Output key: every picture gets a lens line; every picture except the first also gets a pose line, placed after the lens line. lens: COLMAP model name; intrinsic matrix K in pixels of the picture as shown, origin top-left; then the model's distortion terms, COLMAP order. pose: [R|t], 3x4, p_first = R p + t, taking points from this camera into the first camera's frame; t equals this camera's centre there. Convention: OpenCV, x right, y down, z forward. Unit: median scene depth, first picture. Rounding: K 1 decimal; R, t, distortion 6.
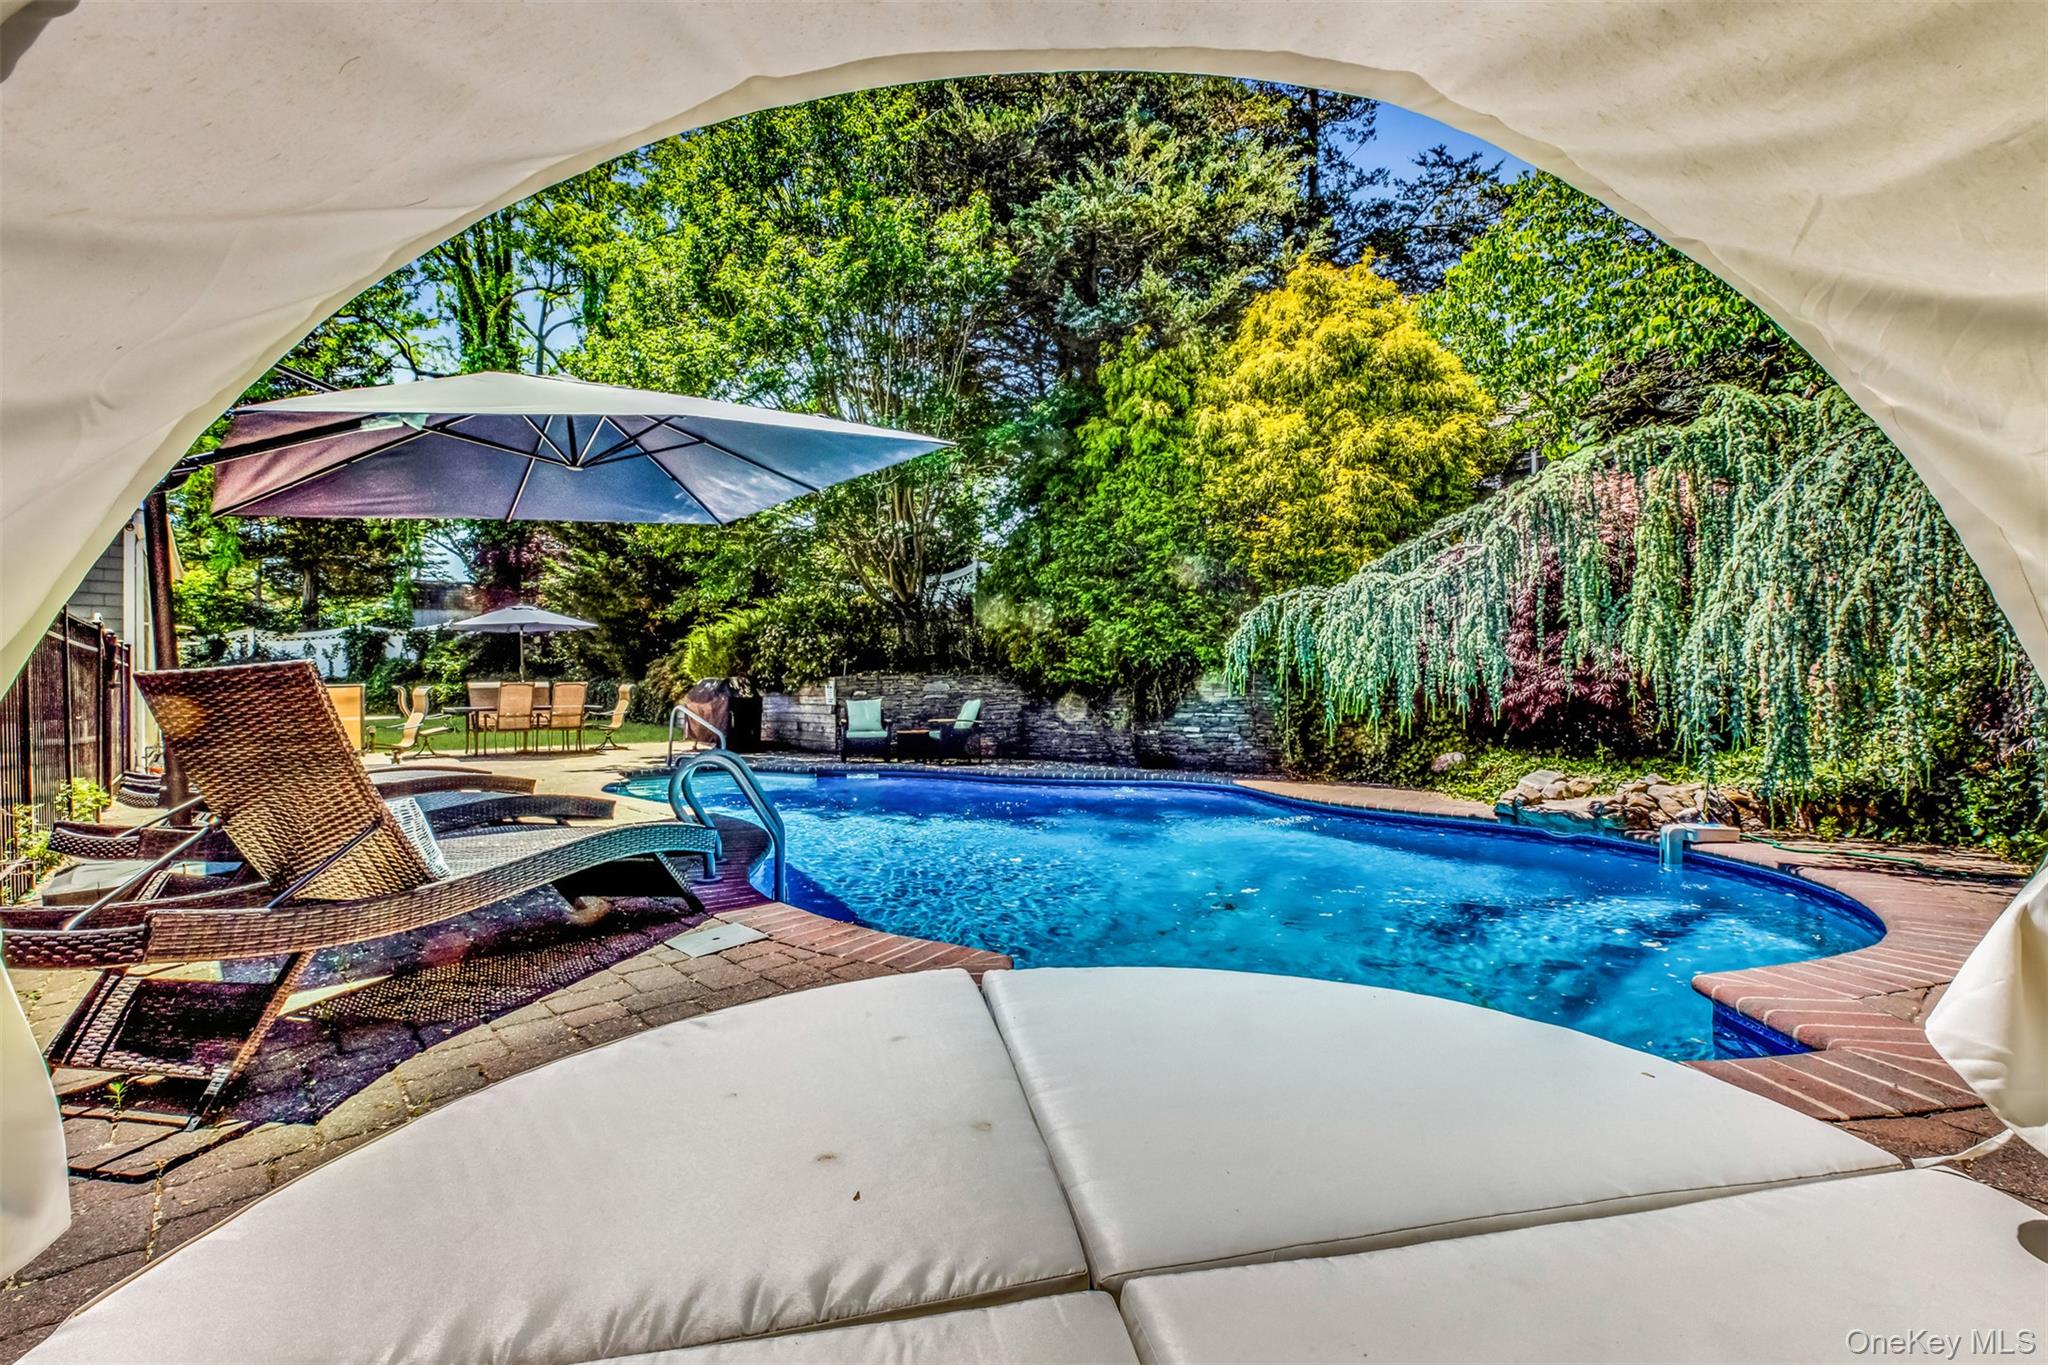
lens RADIAL K [[930.3, 0, 1027.8], [0, 930.3, 672.0], [0, 0, 1]] dist [0.003278, 0.000835]
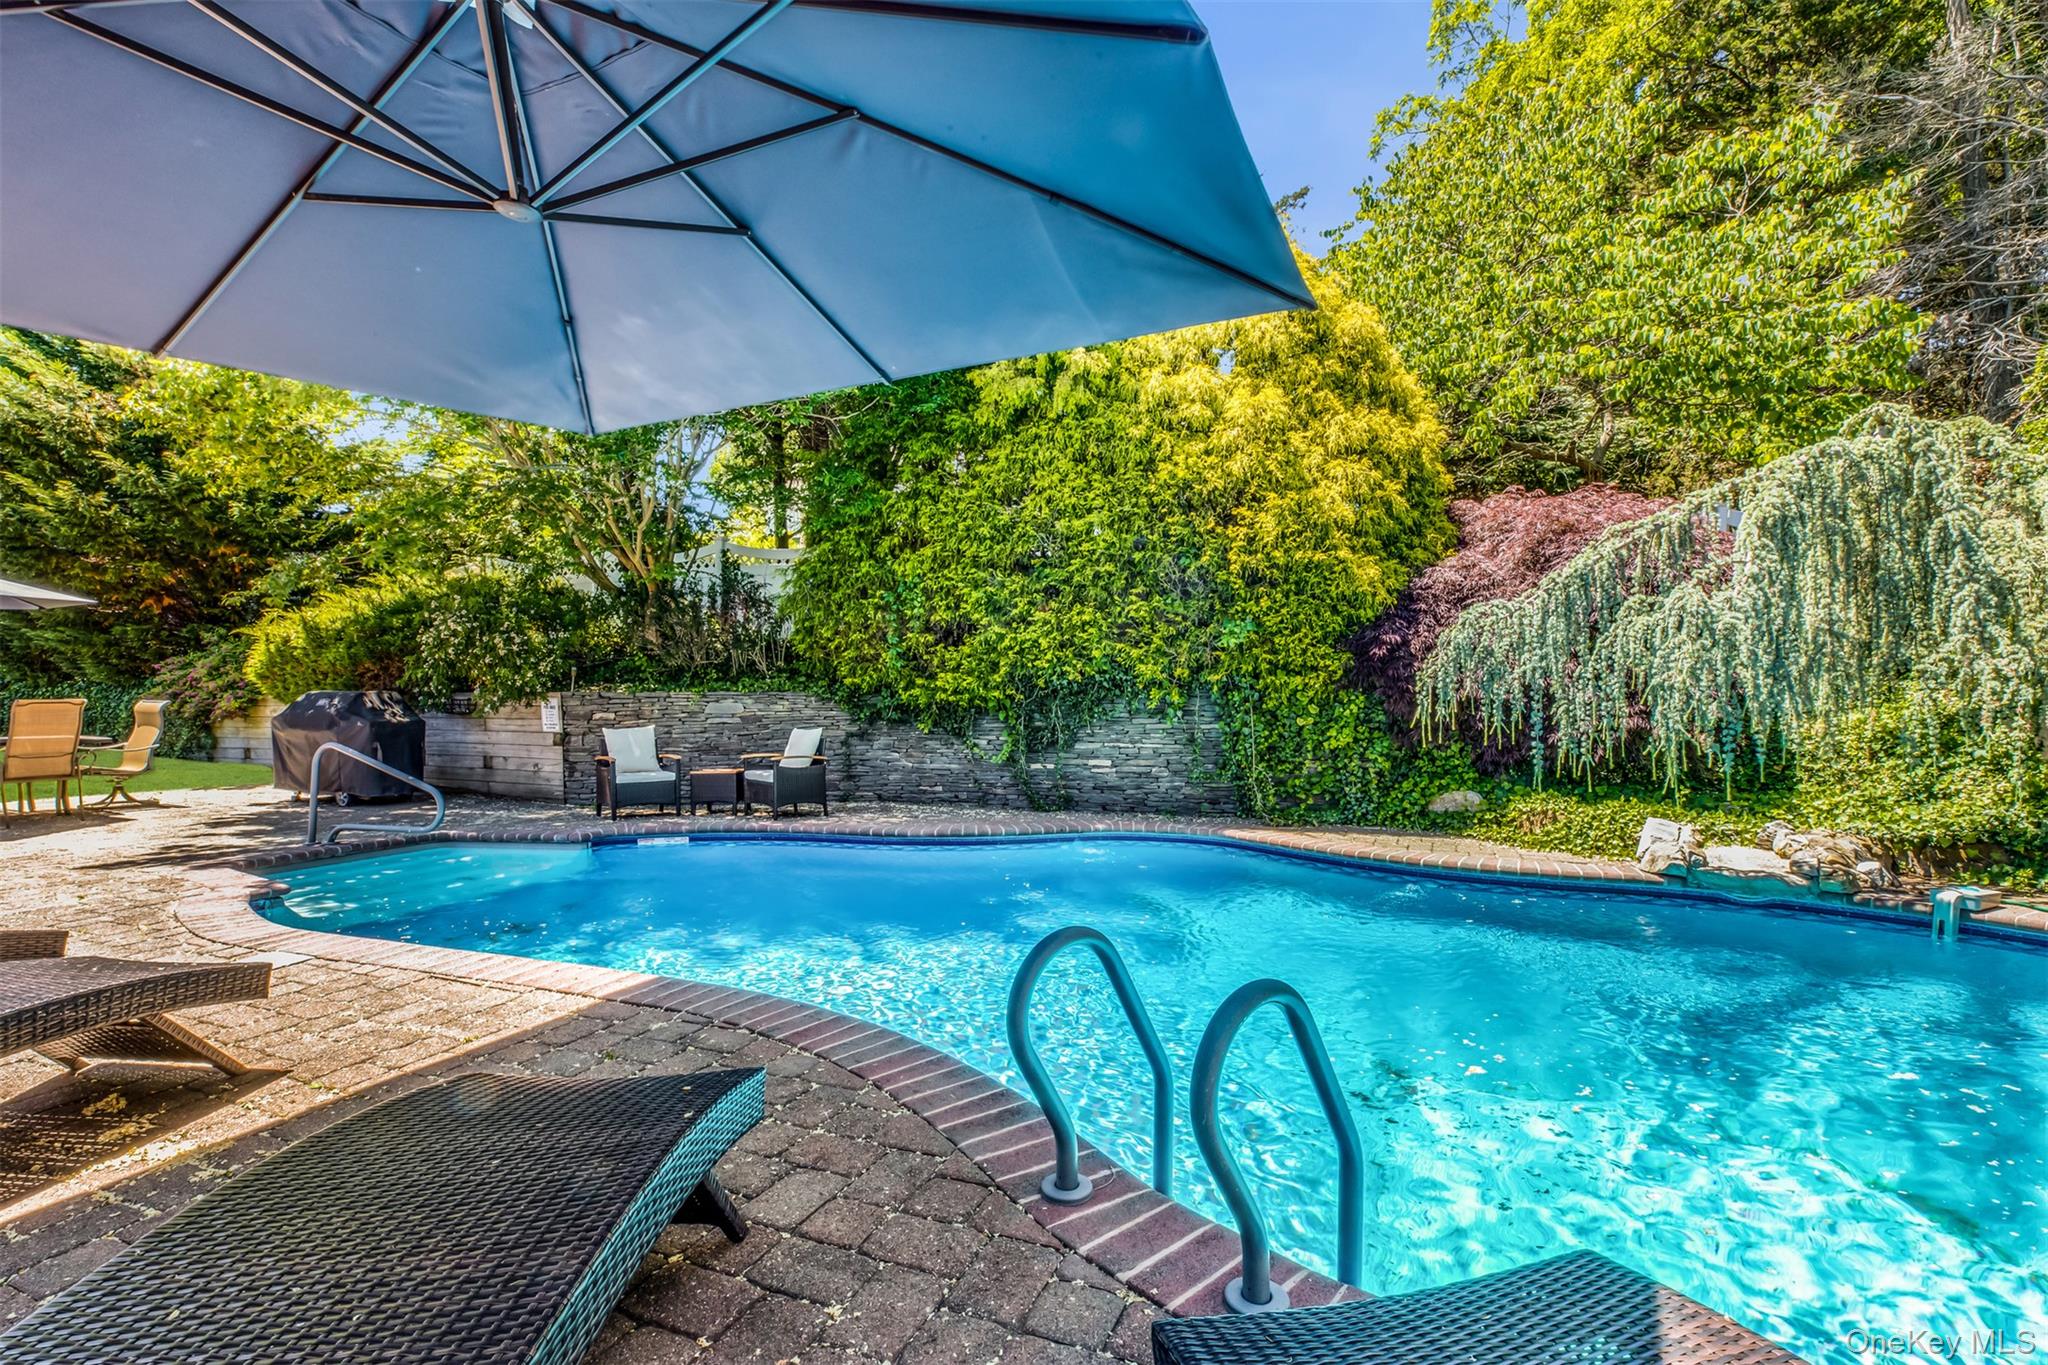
lens RADIAL K [[959.5, 0, 1023.7], [0, 959.5, 714.3], [0, 0, 1]] dist [0.000565, -0.000063]
pose [[0.911687, -0.005469, 0.410849, -0.236622], [-0.012525, 0.999077, 0.041093, -0.015546], [-0.410694, -0.042609, 0.910777, 0.257544]]
